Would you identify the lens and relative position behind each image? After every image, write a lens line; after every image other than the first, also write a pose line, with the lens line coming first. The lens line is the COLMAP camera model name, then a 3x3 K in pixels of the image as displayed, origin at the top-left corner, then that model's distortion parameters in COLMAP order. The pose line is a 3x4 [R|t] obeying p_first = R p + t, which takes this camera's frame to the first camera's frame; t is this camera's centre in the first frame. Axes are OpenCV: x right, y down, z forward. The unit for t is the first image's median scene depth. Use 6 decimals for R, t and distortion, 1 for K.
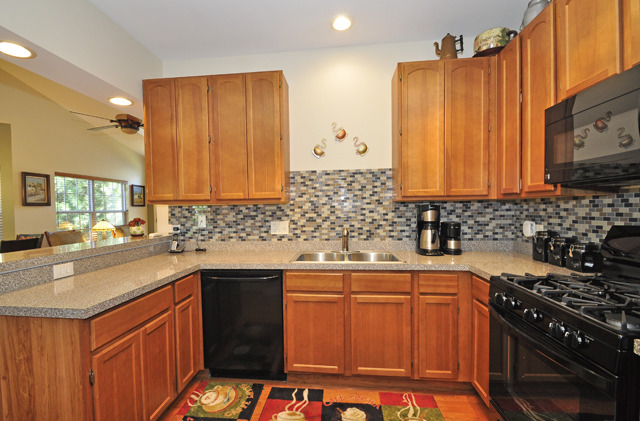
lens RADIAL K [[281.8, 0, 319.4], [0, 281.8, 216.0], [0, 0, 1]] dist [-0.000573, -0.000180]
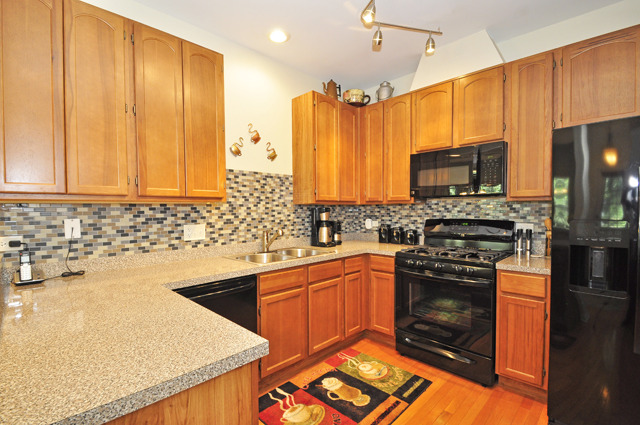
lens RADIAL K [[280.0, 0, 316.1], [0, 280.0, 218.2], [0, 0, 1]] dist [0.000861, -0.014083]
pose [[0.651596, -0.013683, 0.758443, -0.548497], [0.017770, 0.999838, 0.002771, 0.003669], [-0.758358, 0.011672, 0.651734, 0.181725]]
